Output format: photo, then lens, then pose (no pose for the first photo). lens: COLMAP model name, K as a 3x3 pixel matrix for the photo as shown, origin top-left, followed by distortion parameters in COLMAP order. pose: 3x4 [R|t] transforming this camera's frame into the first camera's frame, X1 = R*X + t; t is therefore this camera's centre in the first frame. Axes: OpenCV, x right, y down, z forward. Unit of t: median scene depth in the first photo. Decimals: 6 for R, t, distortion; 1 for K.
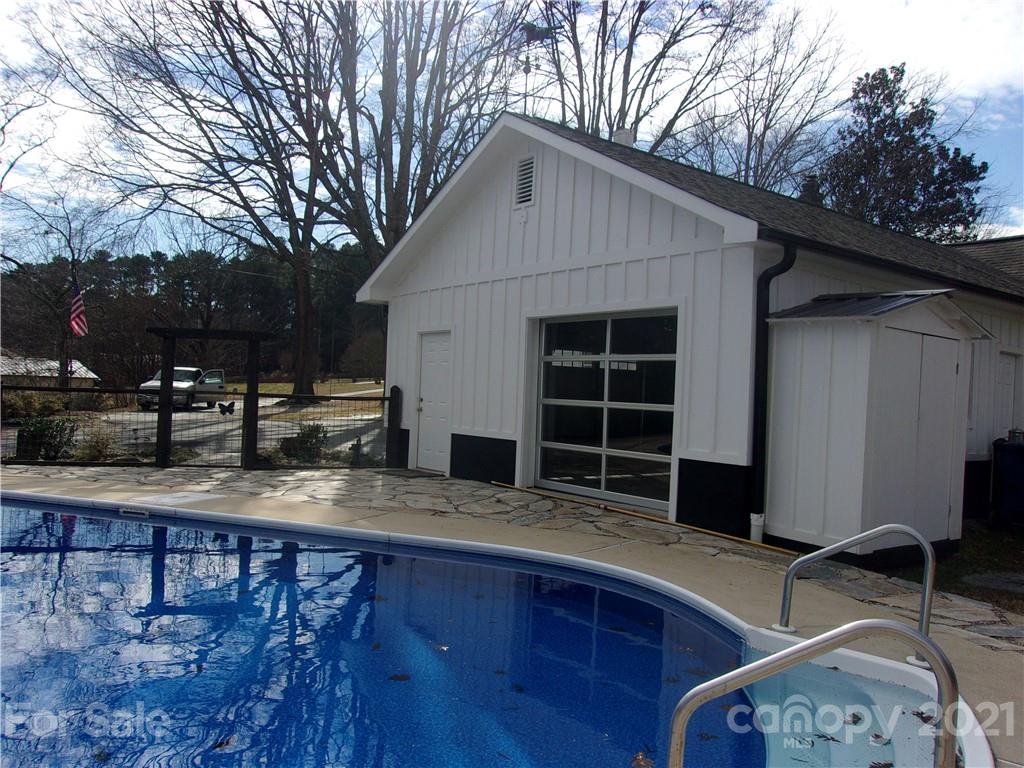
lens RADIAL K [[788.2, 0, 512.0], [0, 788.2, 384.0], [0, 0, 1]] dist [-0.034249, 0.067968]
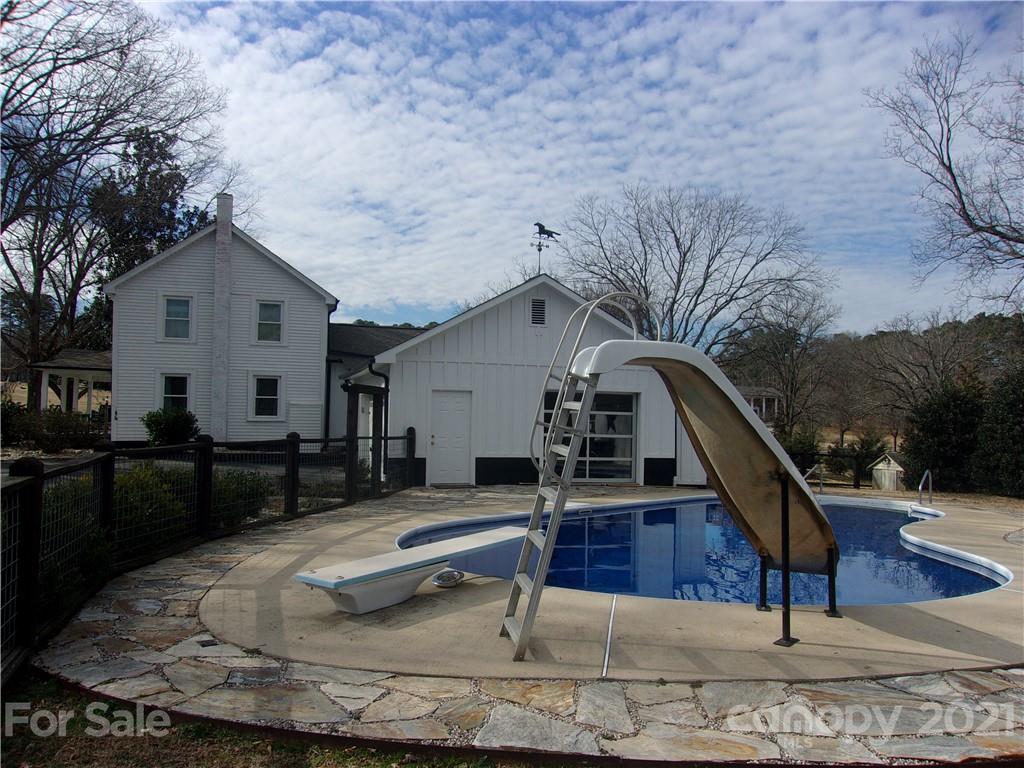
lens RADIAL K [[788.2, 0, 512.0], [0, 788.2, 384.0], [0, 0, 1]] dist [-0.034249, 0.067968]
pose [[0.423020, 0.014416, 0.906006, -1.449511], [-0.010728, 0.999883, -0.010901, -0.065232], [-0.906057, -0.005108, 0.423125, 0.275093]]
